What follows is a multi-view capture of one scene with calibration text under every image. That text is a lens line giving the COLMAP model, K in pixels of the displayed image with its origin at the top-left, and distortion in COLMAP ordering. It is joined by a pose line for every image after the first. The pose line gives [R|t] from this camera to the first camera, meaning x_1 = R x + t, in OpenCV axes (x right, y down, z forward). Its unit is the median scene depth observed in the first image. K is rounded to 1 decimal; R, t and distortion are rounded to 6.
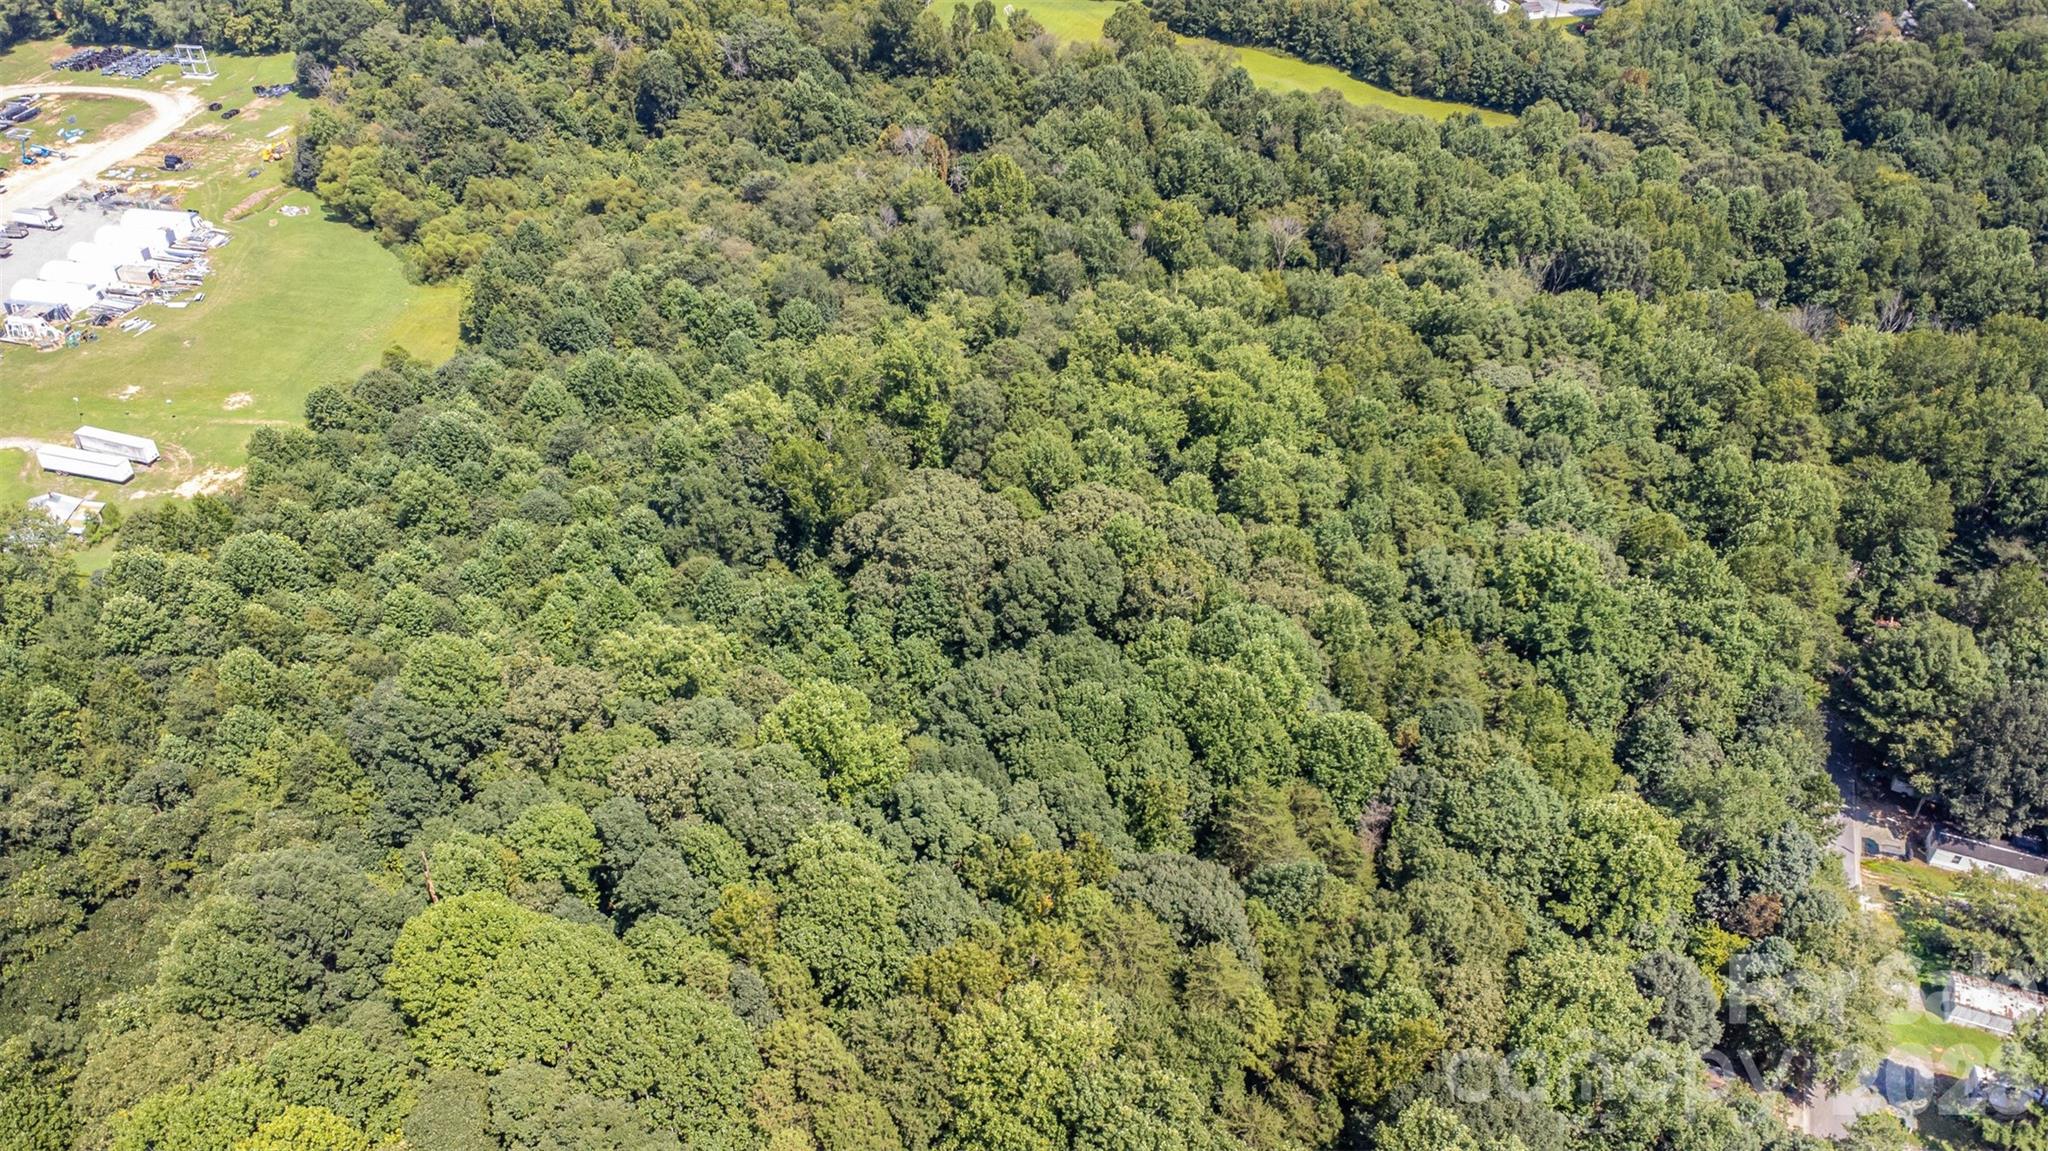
lens RADIAL K [[1485.8, 0, 1024.0], [0, 1485.8, 575.5], [0, 0, 1]] dist [0.081108, -0.119701]
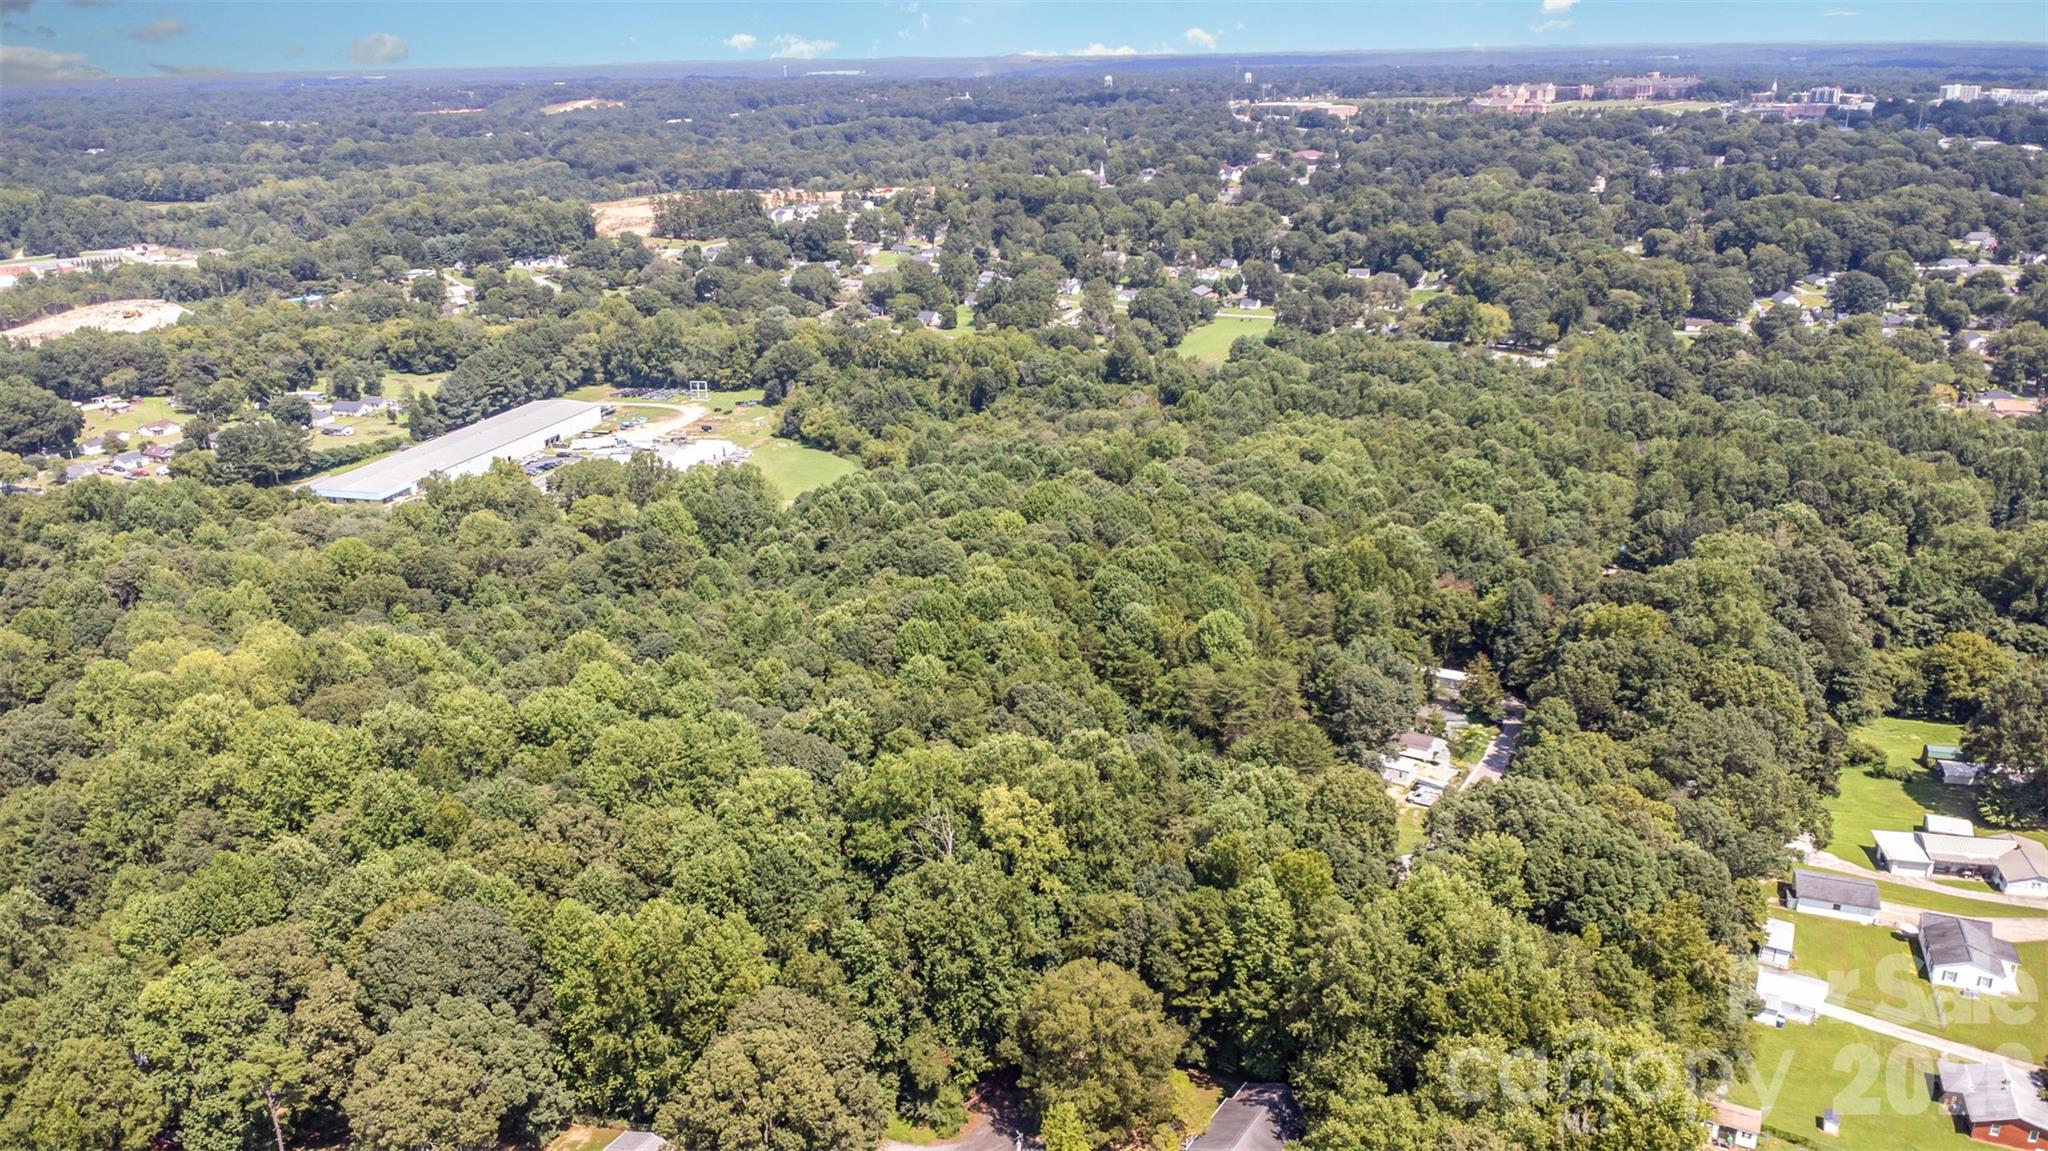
lens RADIAL K [[1481.0, 0, 1024.0], [0, 1481.0, 575.5], [0, 0, 1]] dist [0.041759, -0.046949]
pose [[0.996329, 0.000507, -0.085603, -0.052778], [-0.027836, 0.947558, -0.318368, 0.409944], [0.080953, 0.319583, 0.944094, -0.518375]]
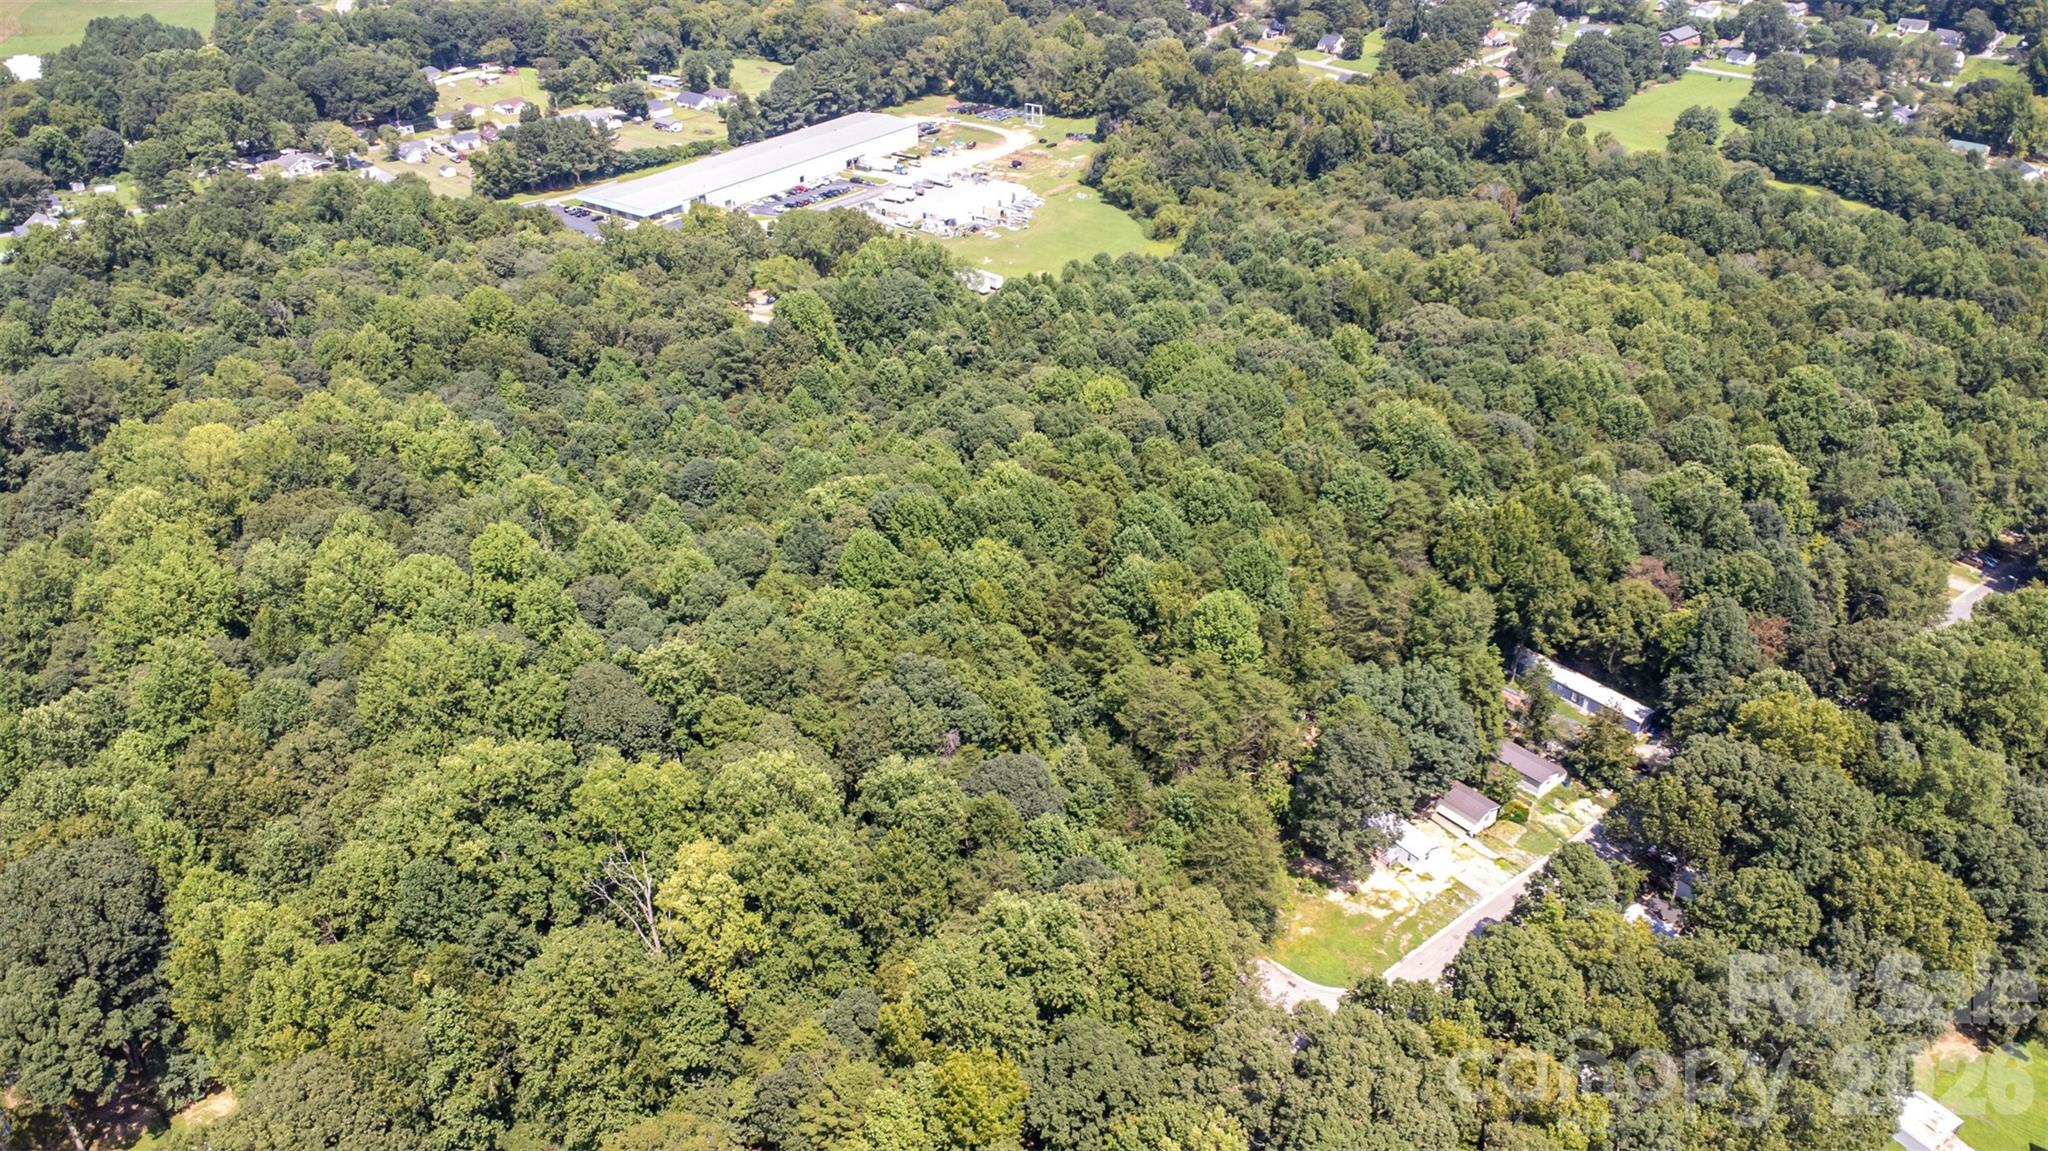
lens RADIAL K [[1481.0, 0, 1024.0], [0, 1481.0, 575.5], [0, 0, 1]] dist [0.041759, -0.046949]
pose [[0.906955, 0.206049, -0.367392, 0.105519], [-0.250517, 0.965029, -0.077204, 0.257003], [0.338636, 0.162058, 0.926856, -0.371673]]
